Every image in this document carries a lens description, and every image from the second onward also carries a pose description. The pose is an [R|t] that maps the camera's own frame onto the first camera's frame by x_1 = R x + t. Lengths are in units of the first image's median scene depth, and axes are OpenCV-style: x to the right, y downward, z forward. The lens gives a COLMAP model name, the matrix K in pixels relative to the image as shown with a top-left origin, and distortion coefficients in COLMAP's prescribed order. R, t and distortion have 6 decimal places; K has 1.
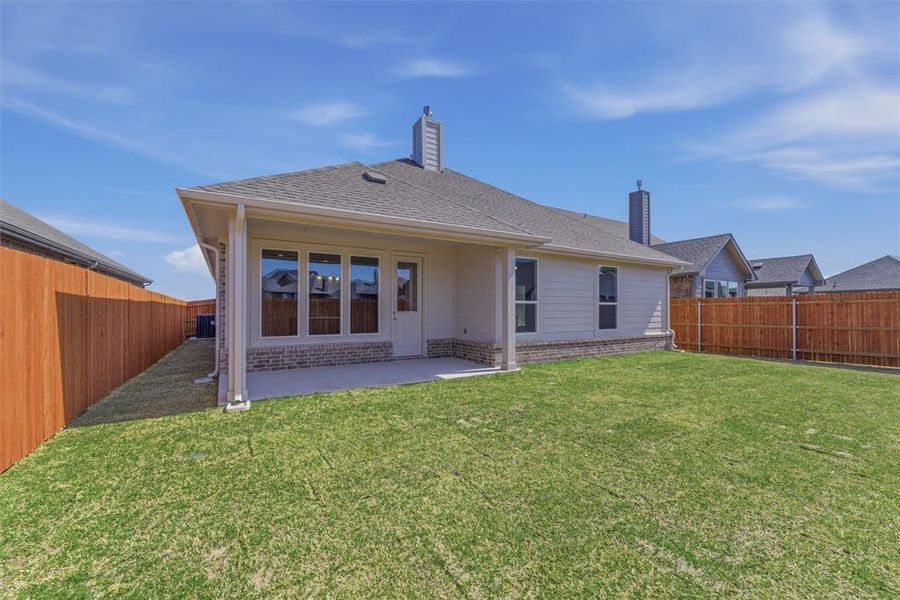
lens RADIAL K [[367.6, 0, 450.0], [0, 367.6, 300.0], [0, 0, 1]] dist [0.000266, -0.000292]
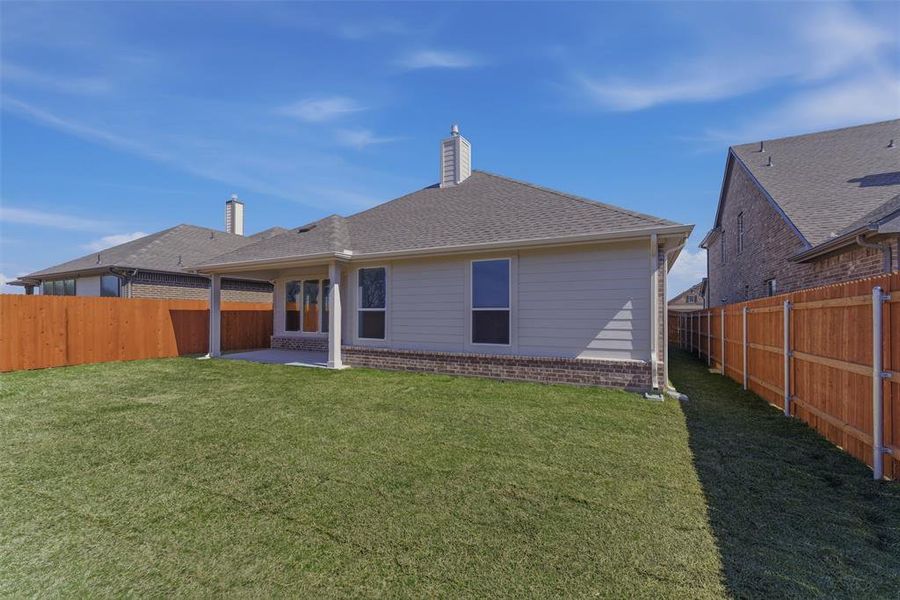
lens RADIAL K [[381.7, 0, 450.0], [0, 381.7, 300.0], [0, 0, 1]] dist [-0.000322, 0.000254]
pose [[0.512421, -0.035709, -0.857992, 1.111475], [0.014692, 0.999353, -0.032818, 0.015774], [0.858609, 0.004211, 0.512614, 0.550493]]
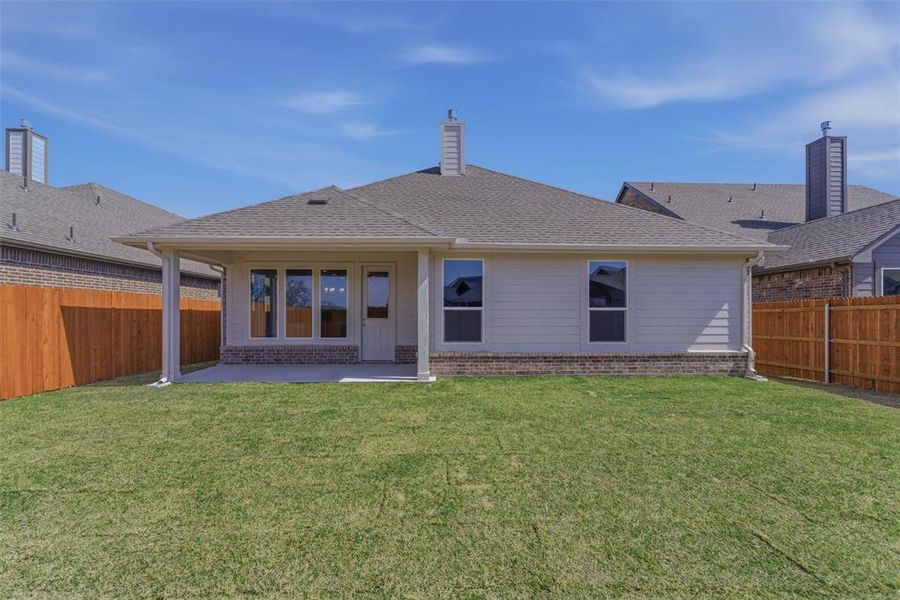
lens RADIAL K [[378.0, 0, 453.0], [0, 378.0, 313.0], [0, 0, 1]] dist [0.001781, 0.000357]
pose [[0.869504, -0.004212, -0.493907, 0.565502], [0.012164, 0.999843, 0.012888, 0.003638], [0.493775, -0.017214, 0.869419, 0.147904]]
